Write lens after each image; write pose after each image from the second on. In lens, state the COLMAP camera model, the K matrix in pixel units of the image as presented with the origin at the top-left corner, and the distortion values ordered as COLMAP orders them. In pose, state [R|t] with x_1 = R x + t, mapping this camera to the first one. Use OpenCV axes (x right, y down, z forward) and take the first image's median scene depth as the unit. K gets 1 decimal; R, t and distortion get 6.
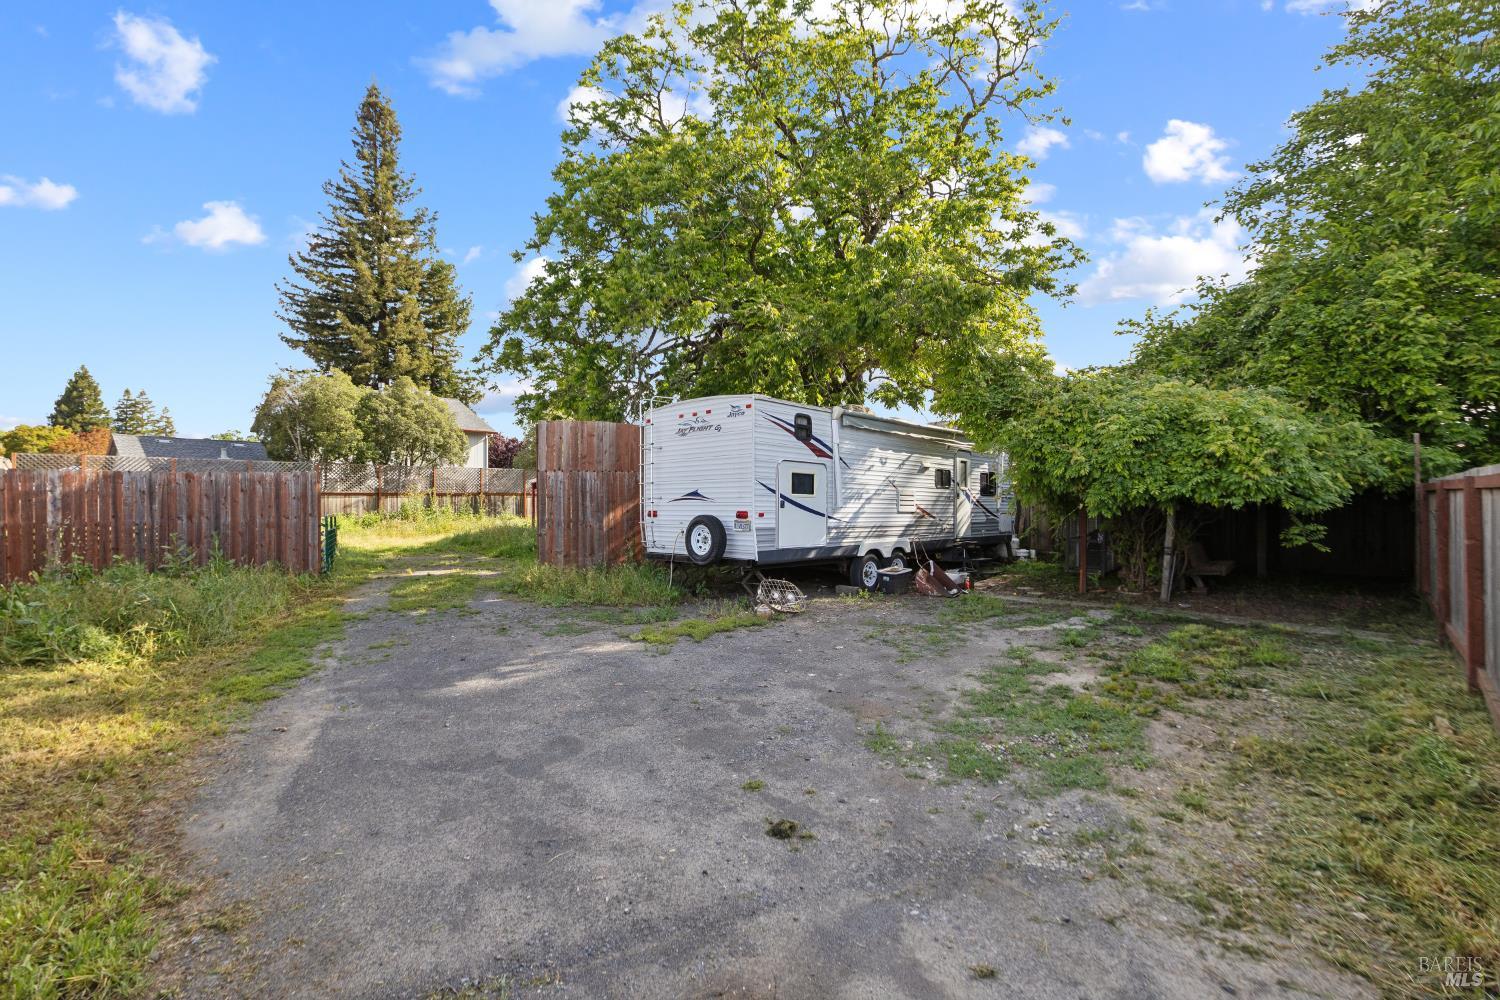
lens RADIAL K [[675.2, 0, 757.6], [0, 675.2, 495.2], [0, 0, 1]] dist [0.003789, 0.000391]
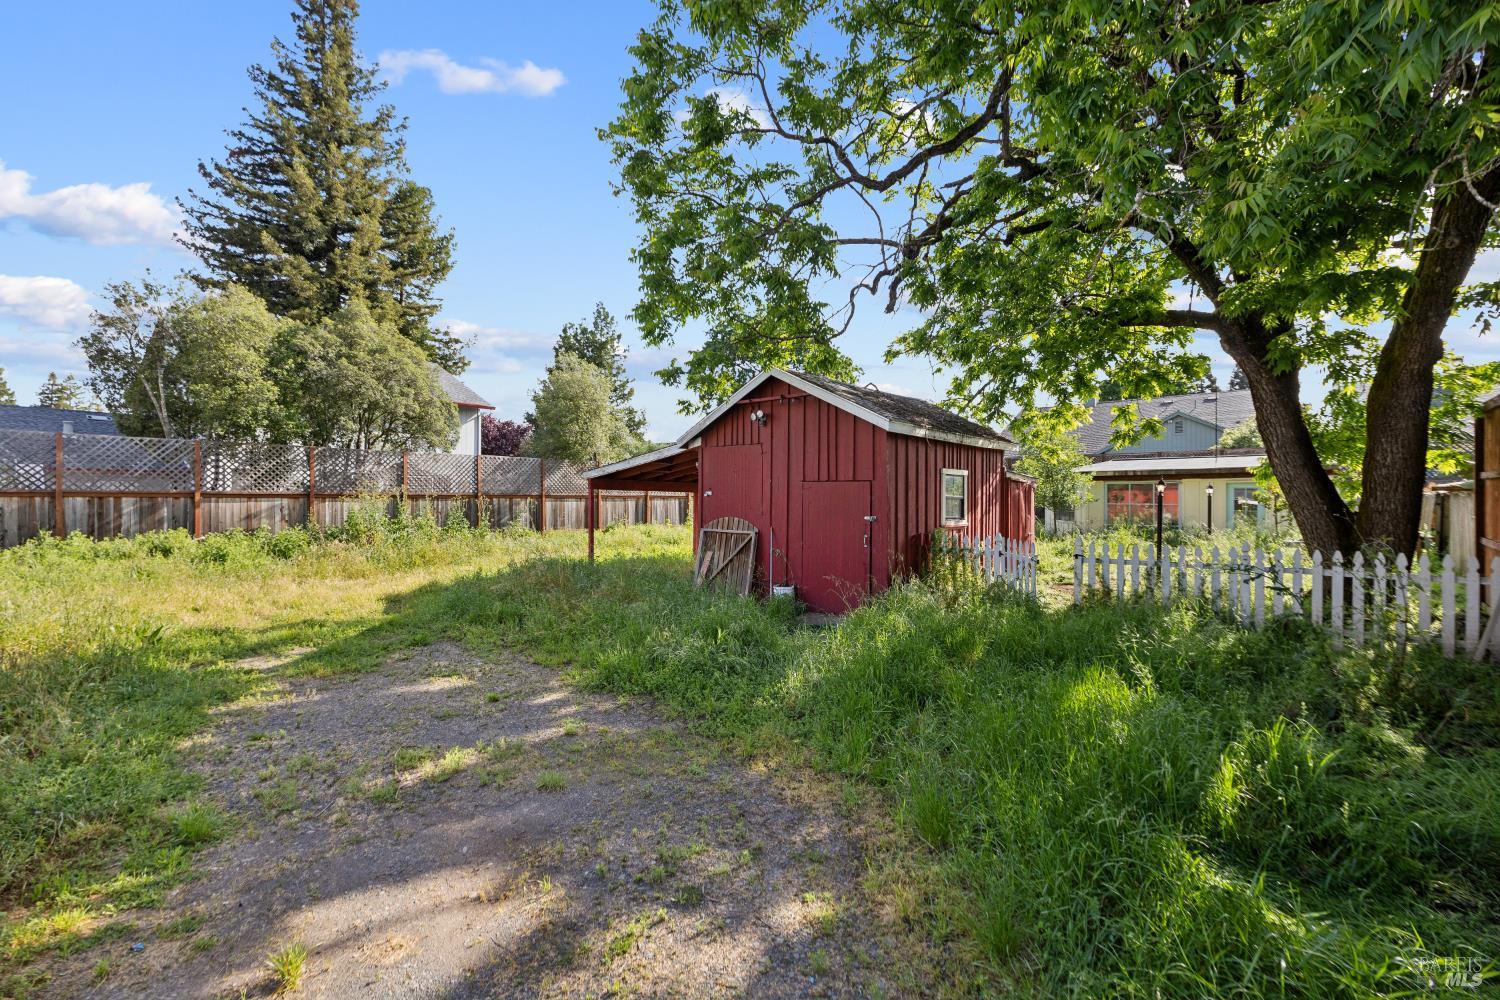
lens RADIAL K [[675.2, 0, 752.6], [0, 675.2, 496.3], [0, 0, 1]] dist [0.003789, 0.000391]
pose [[0.999356, 0.006673, 0.035261, -0.148642], [-0.006760, 0.999974, 0.002355, -0.003873], [-0.035245, -0.002592, 0.999375, 0.303426]]
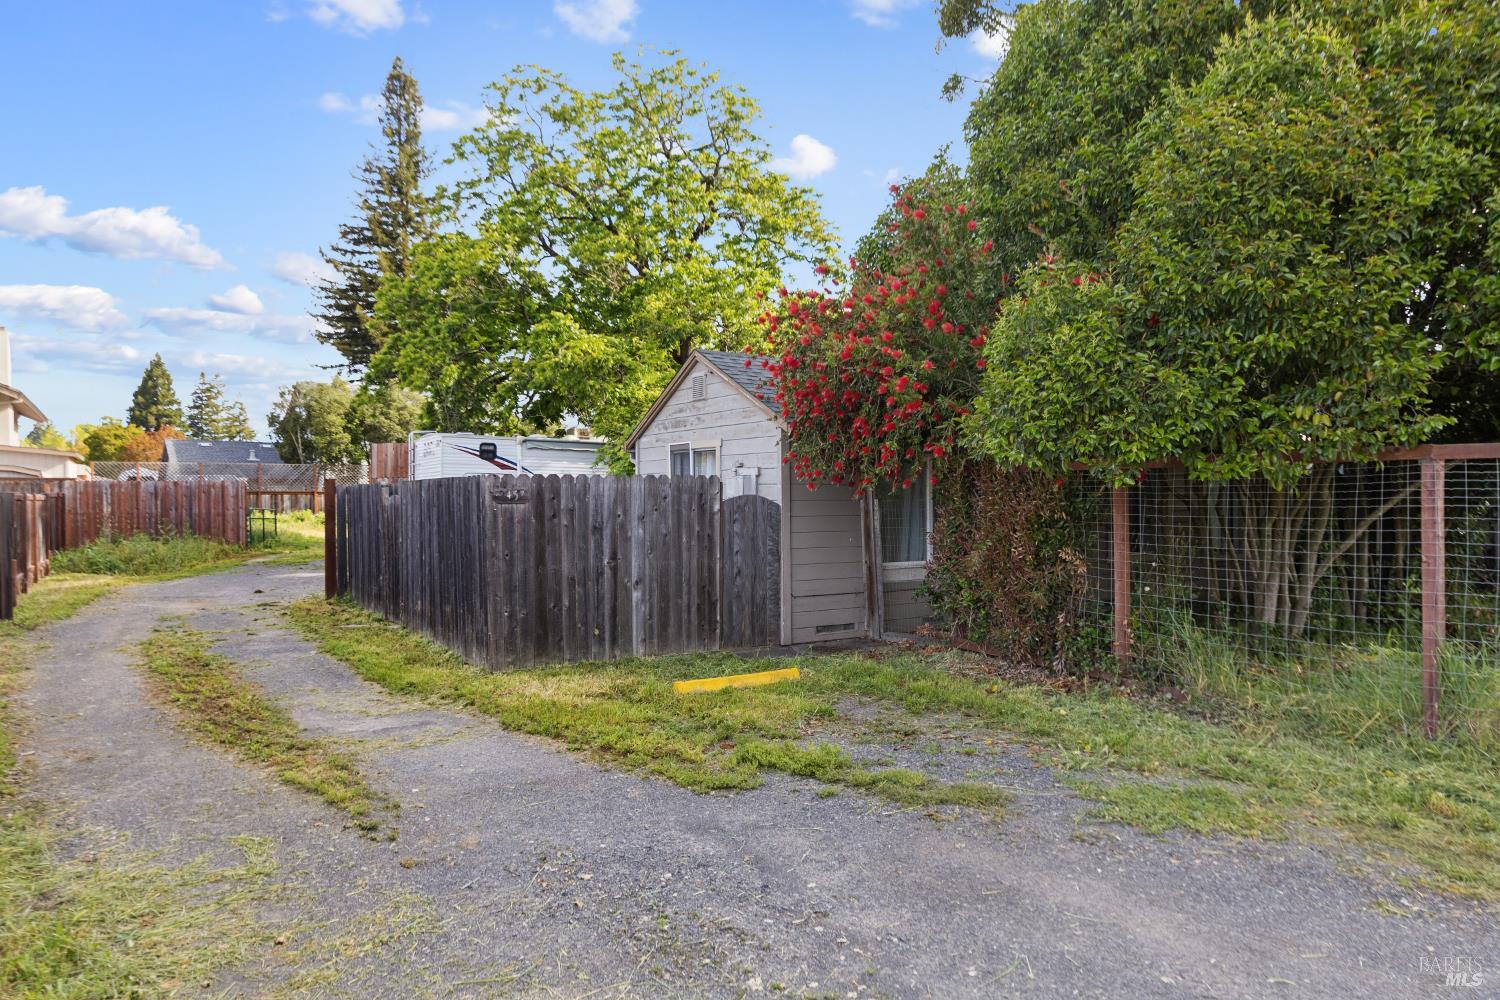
lens RADIAL K [[1005.9, 0, 744.4], [0, 1005.9, 505.1], [0, 0, 1]] dist [-0.000568, 0.002411]
pose [[0.965765, 0.001243, -0.259416, 0.321445], [0.002103, 0.999918, 0.012622, -0.000939], [0.259410, -0.012735, 0.965683, -0.283004]]
